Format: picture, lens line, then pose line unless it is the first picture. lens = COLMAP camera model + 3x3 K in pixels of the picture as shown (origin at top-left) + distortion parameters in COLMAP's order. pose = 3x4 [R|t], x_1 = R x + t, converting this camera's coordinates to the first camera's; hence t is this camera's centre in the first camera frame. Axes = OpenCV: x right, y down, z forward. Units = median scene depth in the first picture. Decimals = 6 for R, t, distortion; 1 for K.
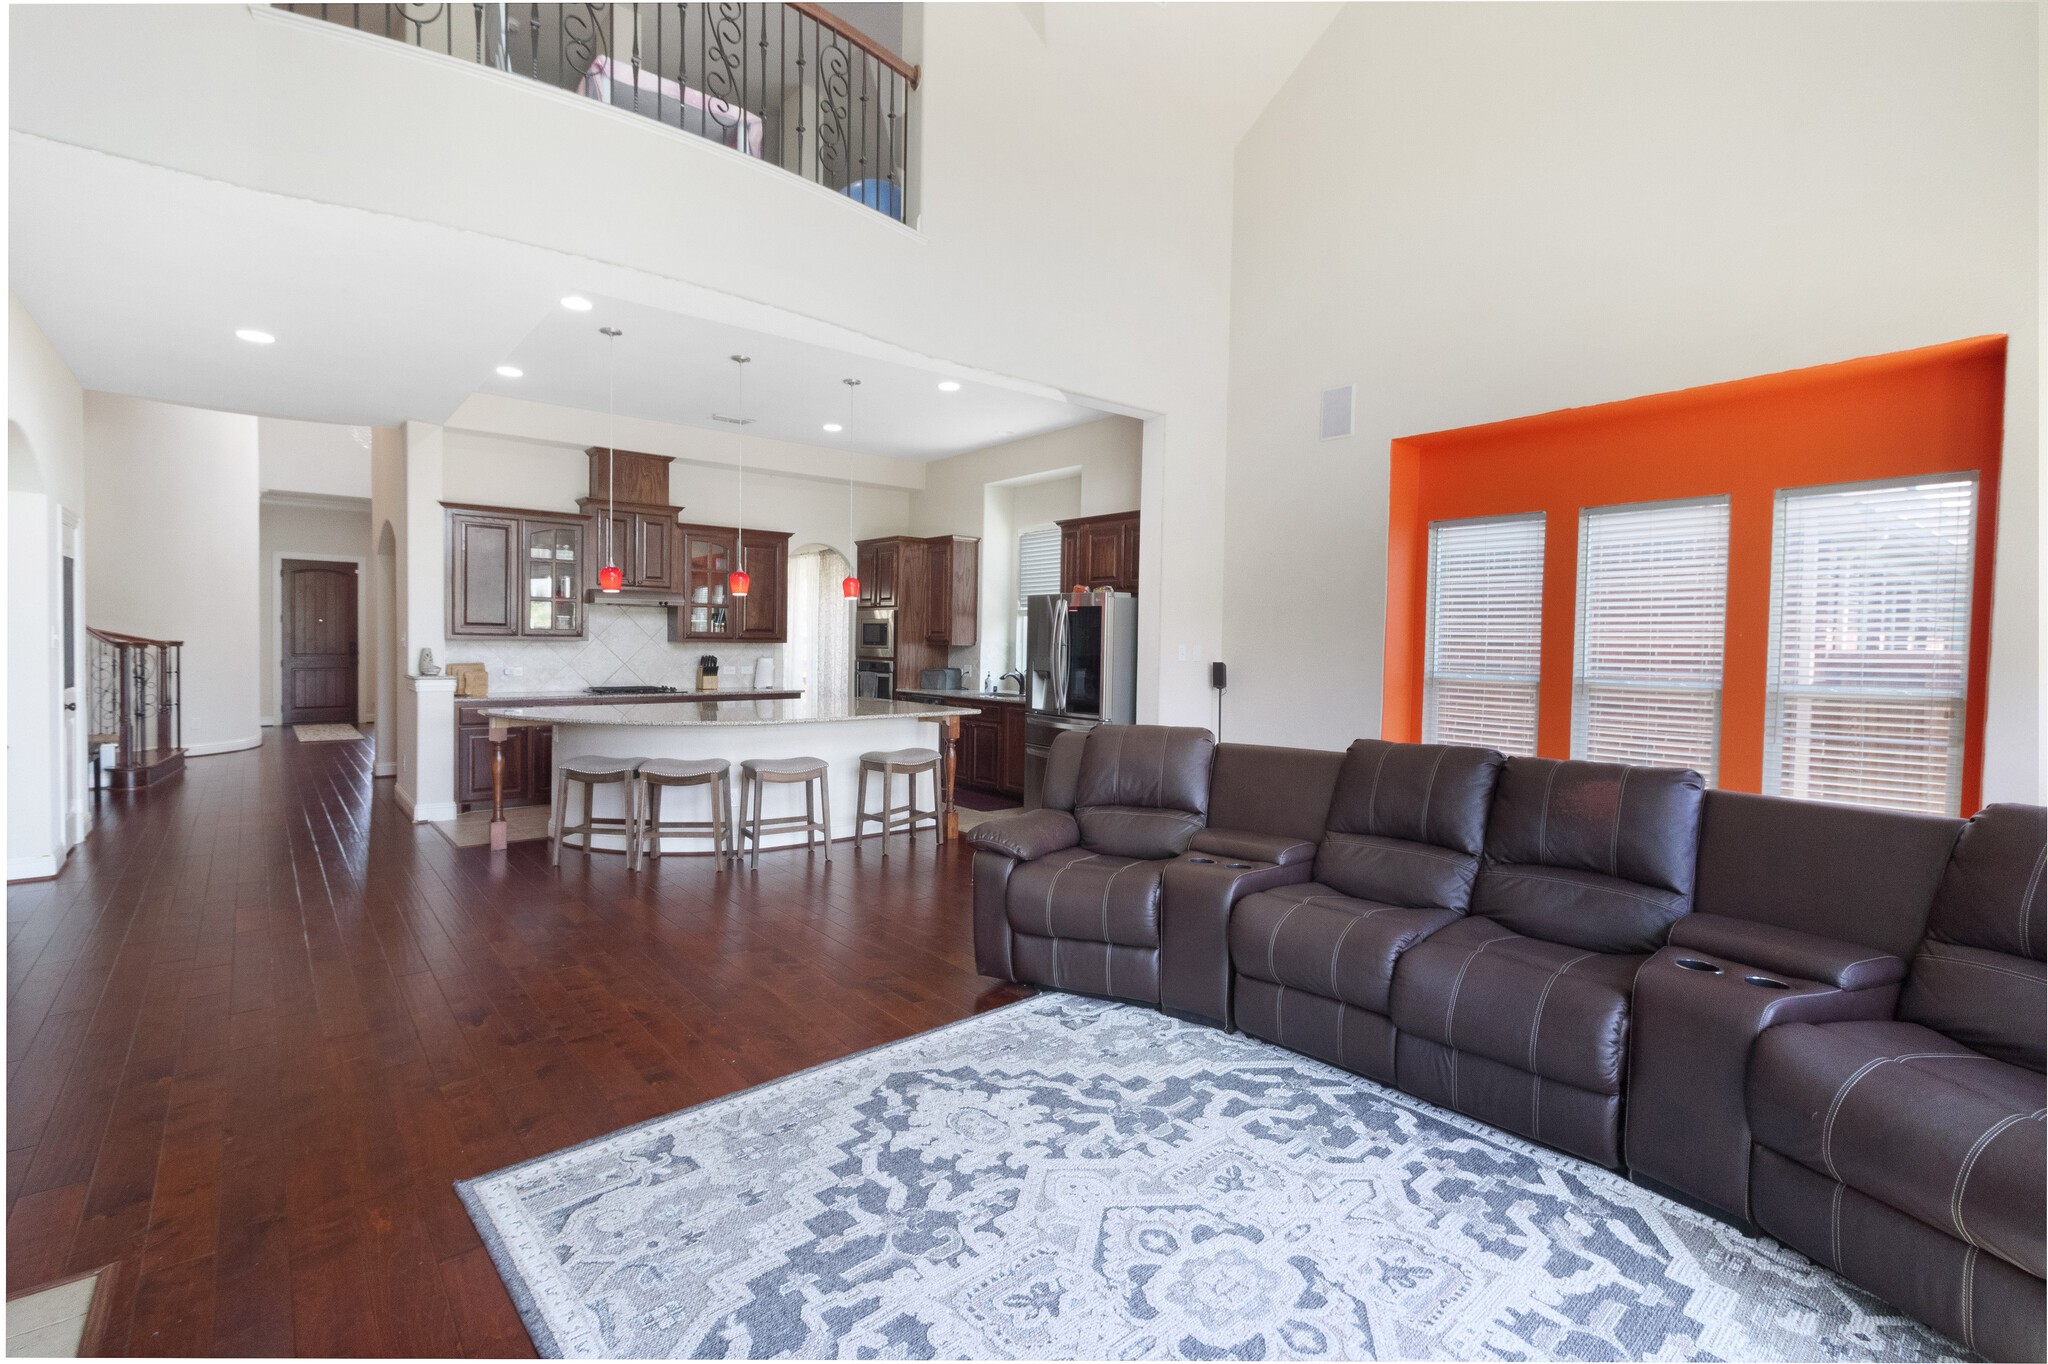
lens RADIAL K [[931.6, 0, 1030.6], [0, 931.6, 670.0], [0, 0, 1]] dist [0.002487, 0.000415]
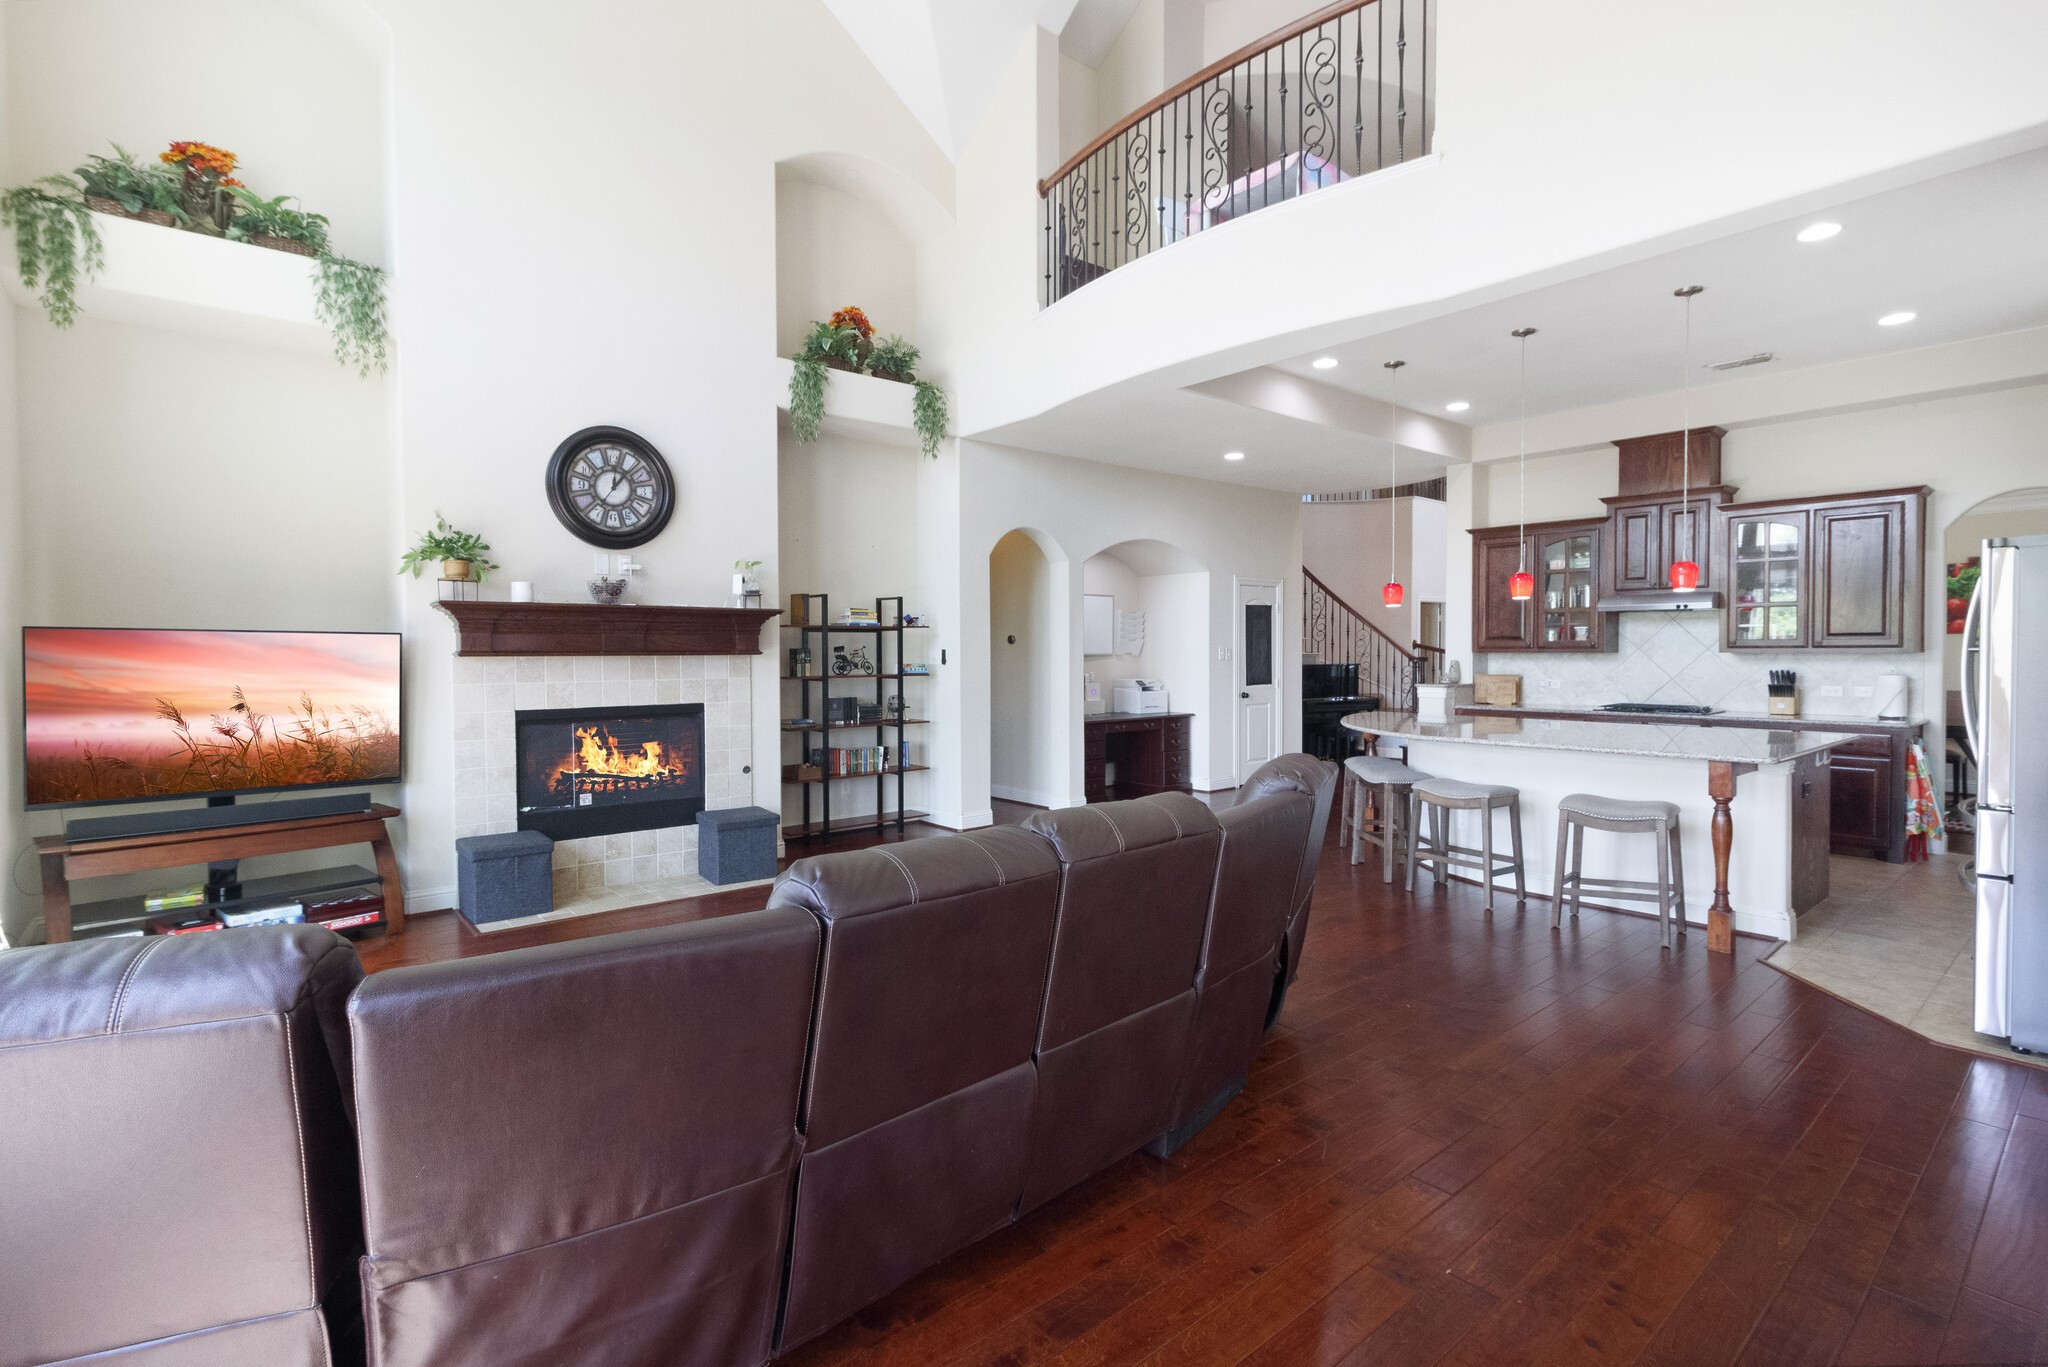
lens RADIAL K [[956.0, 0, 1033.0], [0, 956.0, 670.0], [0, 0, 1]] dist [0.002826, -0.000032]
pose [[0.005779, 0.006615, -0.999961, 0.444024], [-0.026438, 0.999630, 0.006460, -0.004634], [0.999634, 0.026399, 0.005952, 0.399588]]
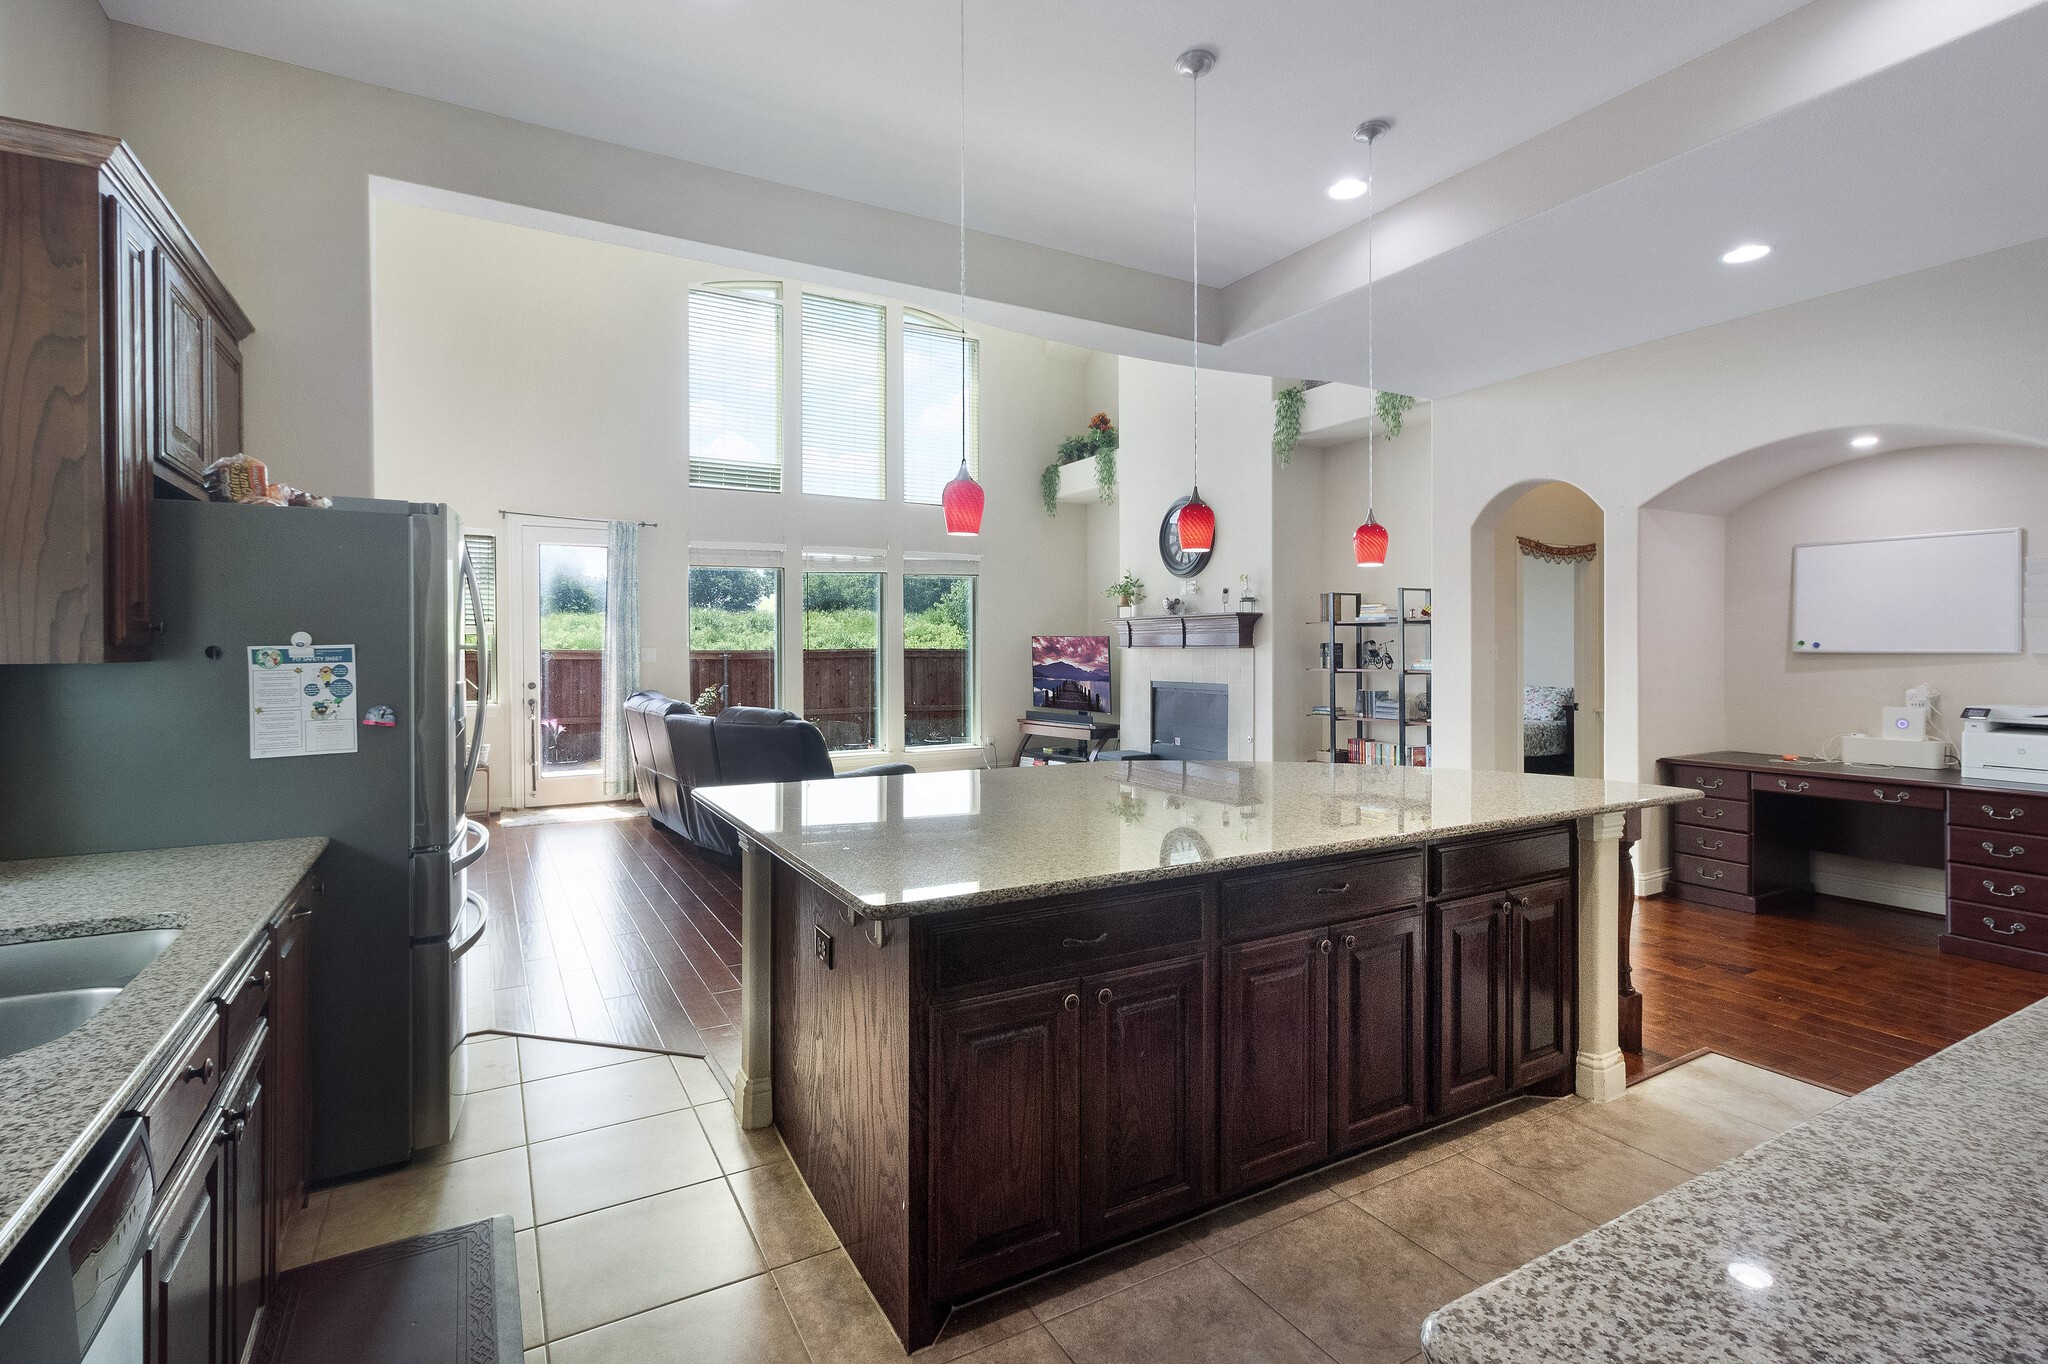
lens RADIAL K [[959.4, 0, 1027.1], [0, 959.4, 640.5], [0, 0, 1]] dist [0.002671, 0.000128]
pose [[-0.984754, -0.009926, 0.173667, -0.234668], [-0.005827, 0.999693, 0.024097, -0.034187], [-0.173852, 0.022718, -0.984510, 1.126977]]
